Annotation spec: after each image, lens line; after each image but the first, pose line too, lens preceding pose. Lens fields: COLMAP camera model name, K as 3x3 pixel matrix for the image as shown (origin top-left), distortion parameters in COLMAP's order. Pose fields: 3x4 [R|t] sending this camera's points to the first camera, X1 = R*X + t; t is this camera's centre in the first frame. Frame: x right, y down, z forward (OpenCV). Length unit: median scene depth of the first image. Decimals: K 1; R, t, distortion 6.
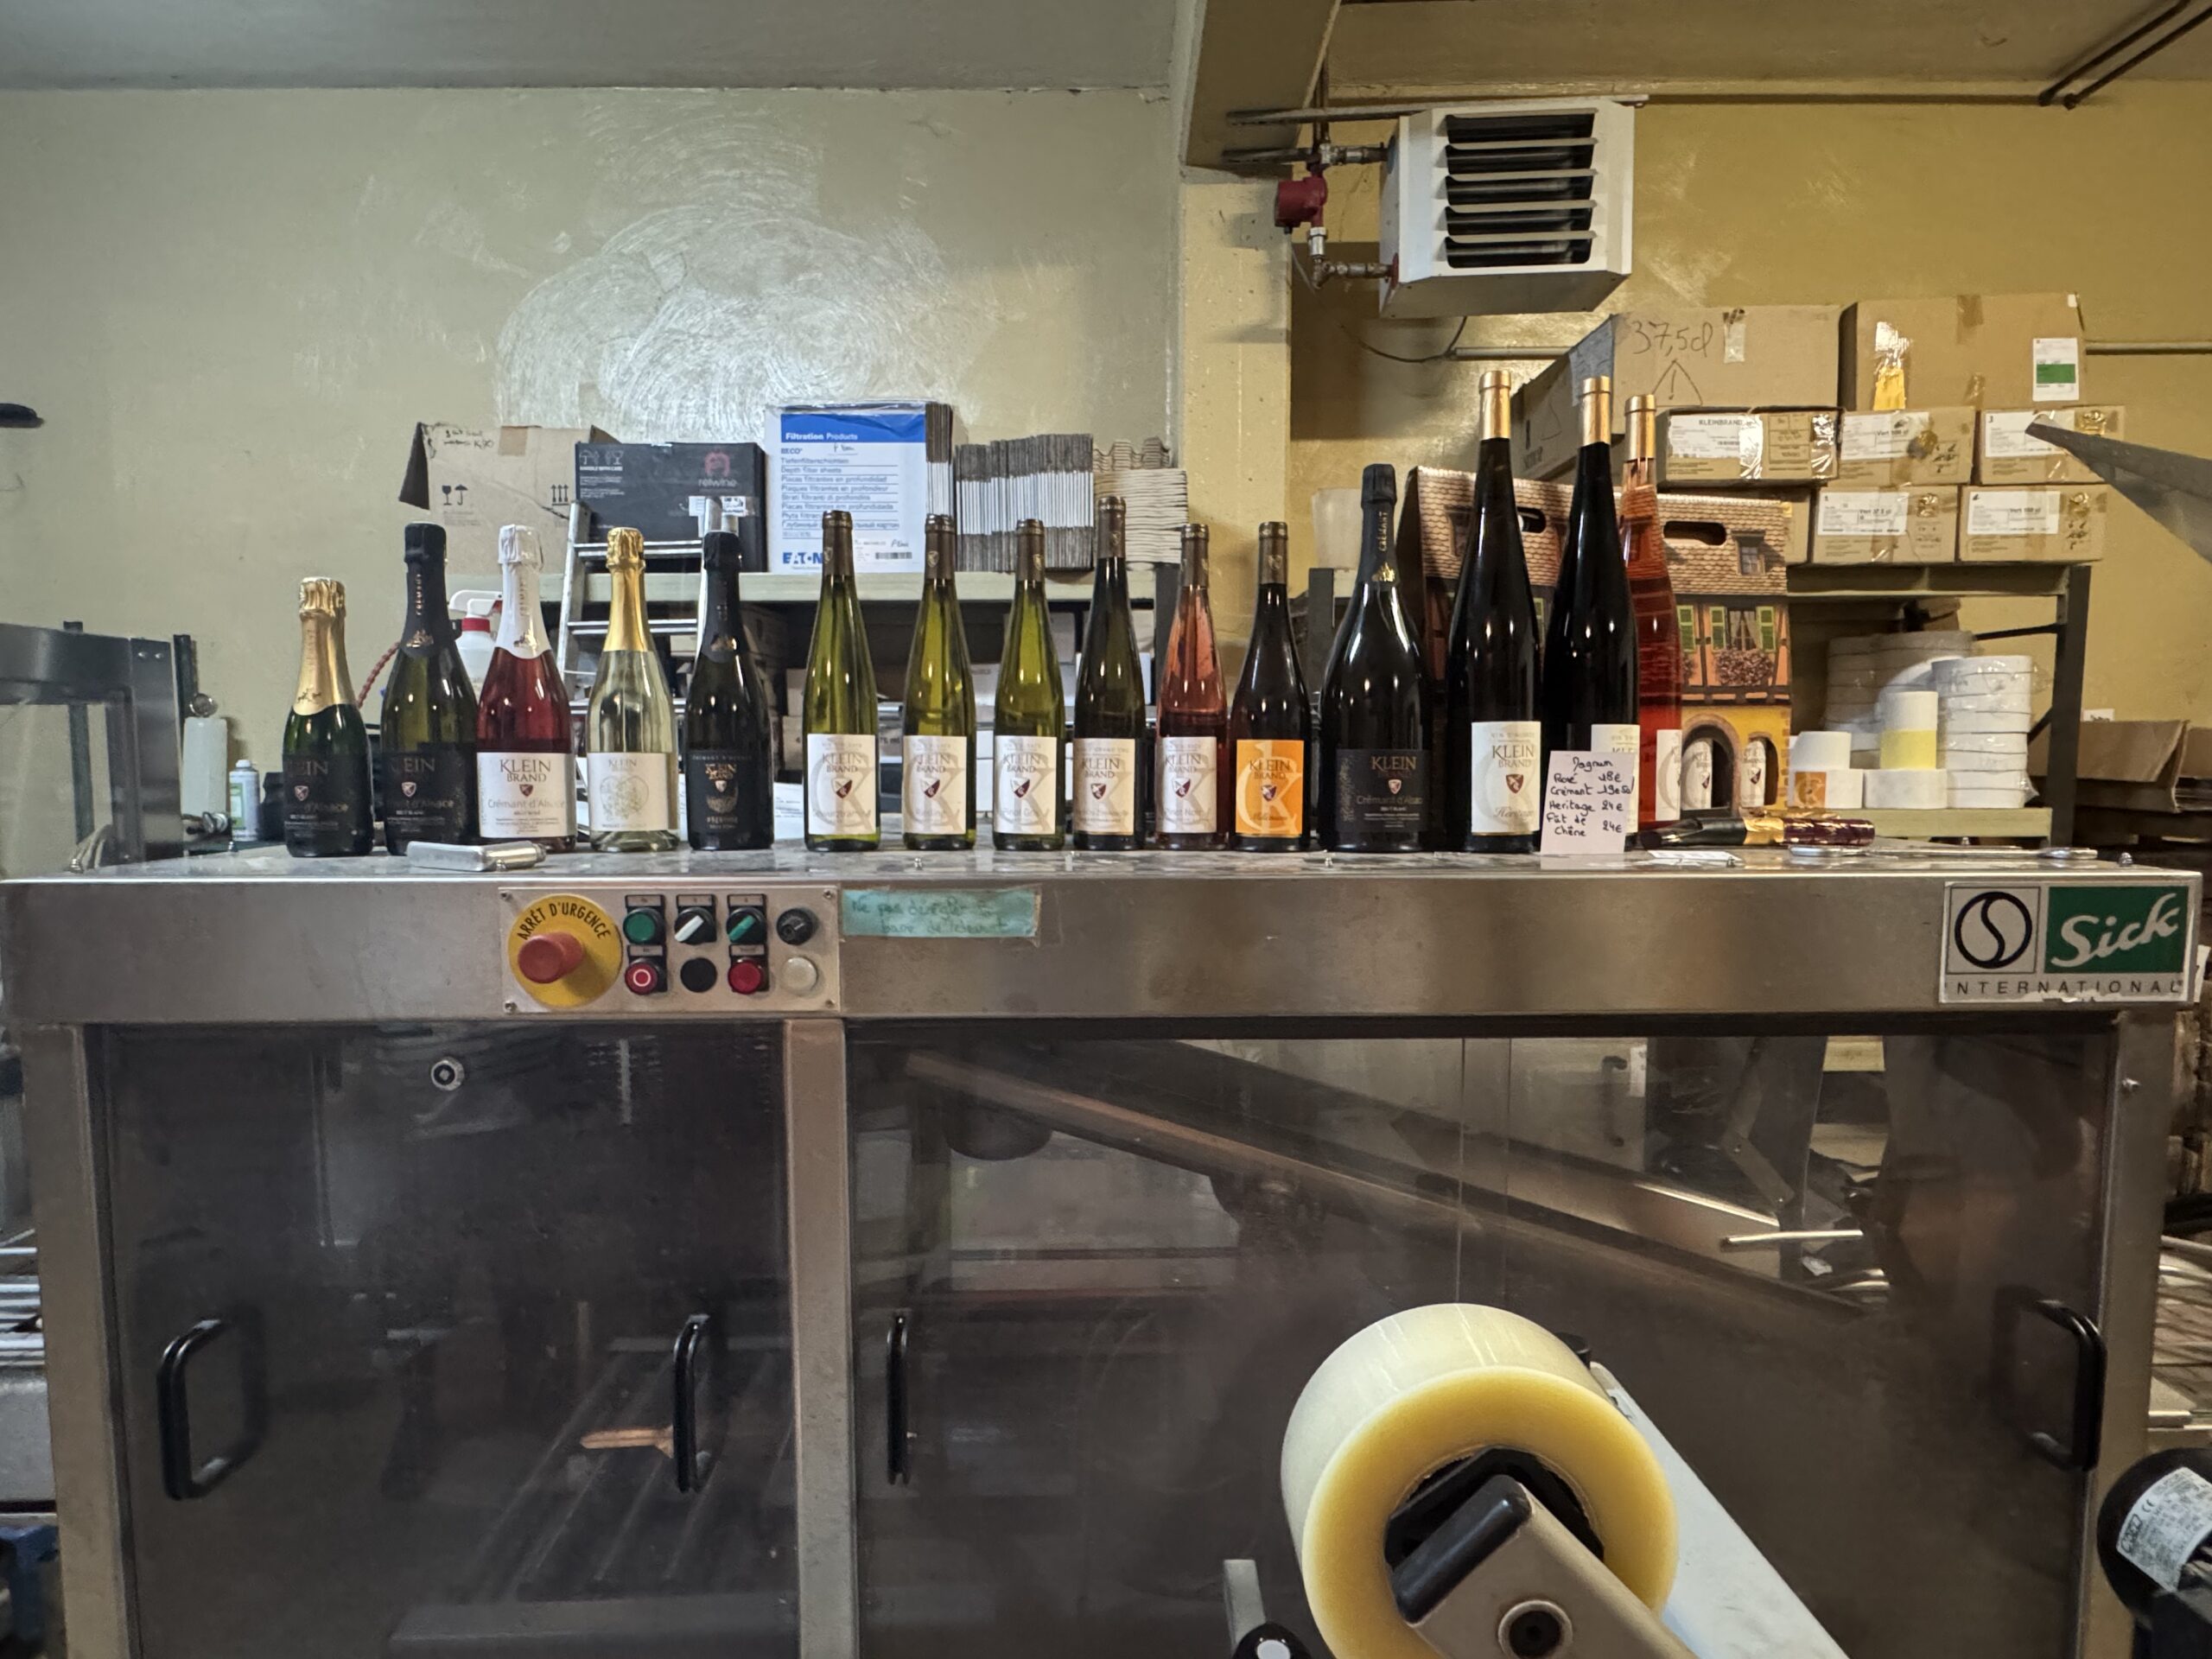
lens RADIAL K [[1081.2, 0, 1106.0], [0, 1081.2, 829.5], [0, 0, 1]] dist [-0.002830, -0.001106]
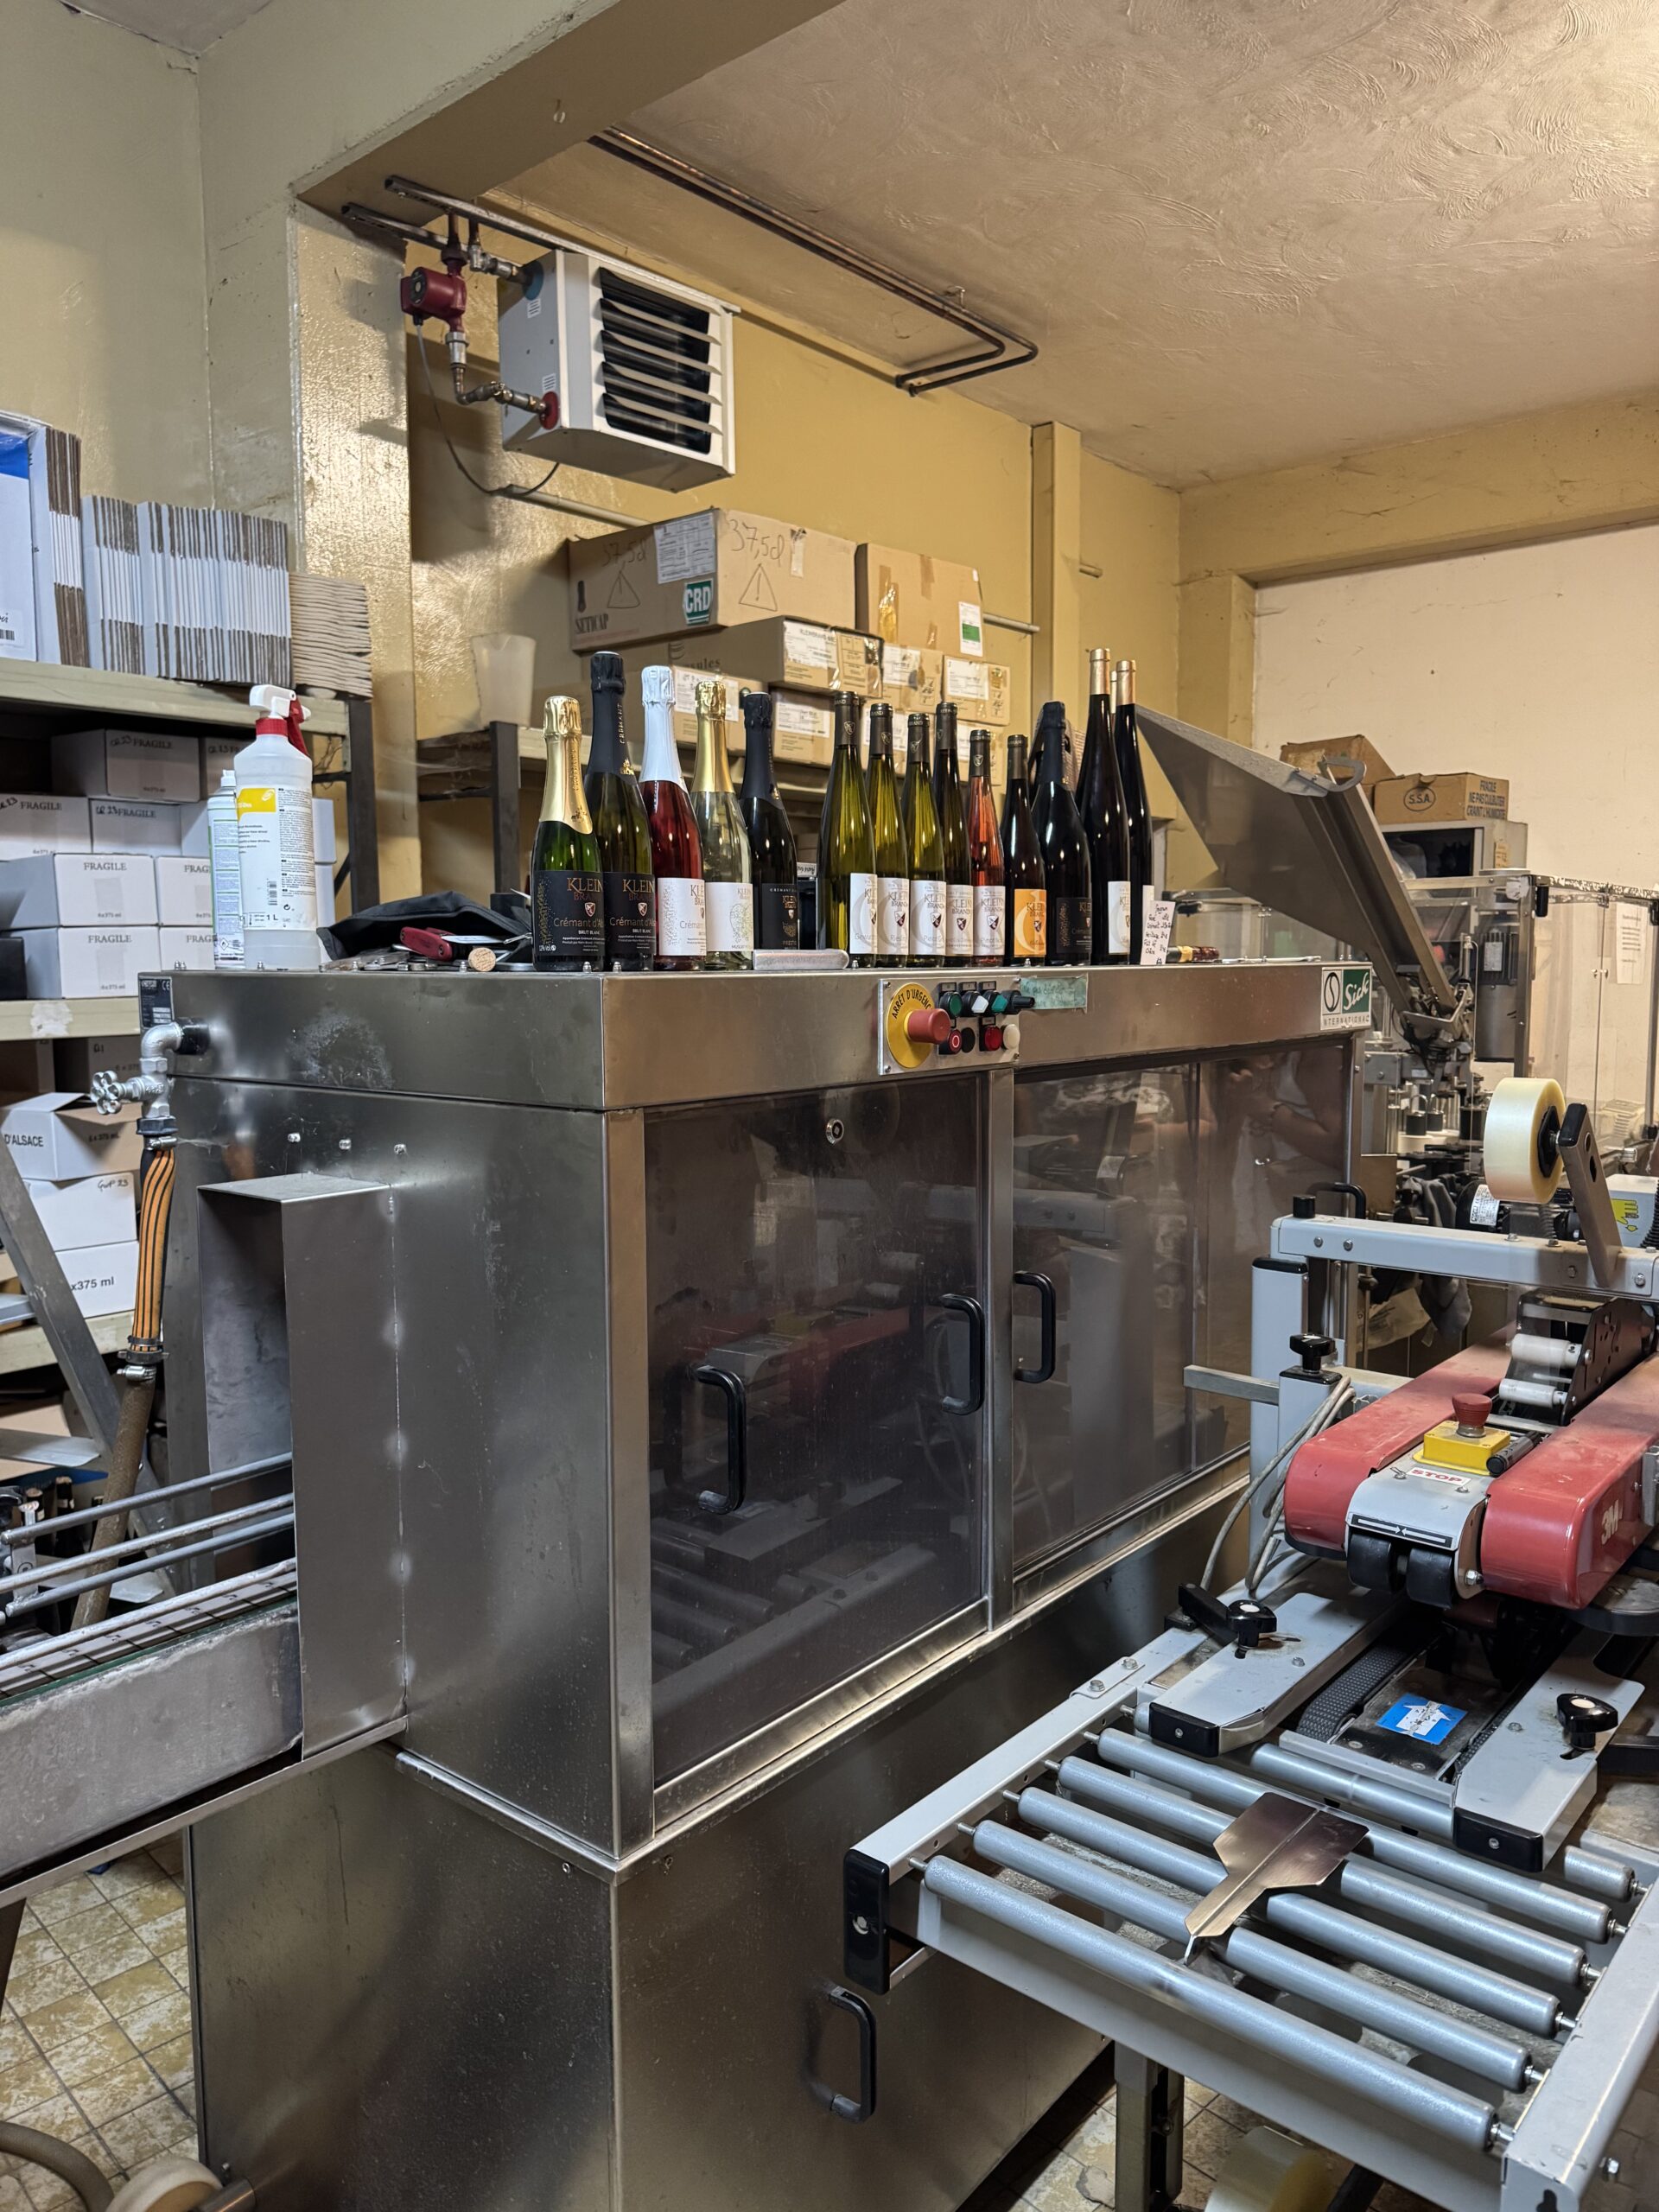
lens RADIAL K [[1541.4, 0, 829.5], [0, 1541.4, 1106.0], [0, 0, 1]] dist [0.006583, -0.043313]
pose [[0.660164, -0.069416, 0.747907, -0.611160], [0.056675, 0.997485, 0.042555, 0.039240], [-0.748980, 0.014294, 0.662438, -0.053731]]
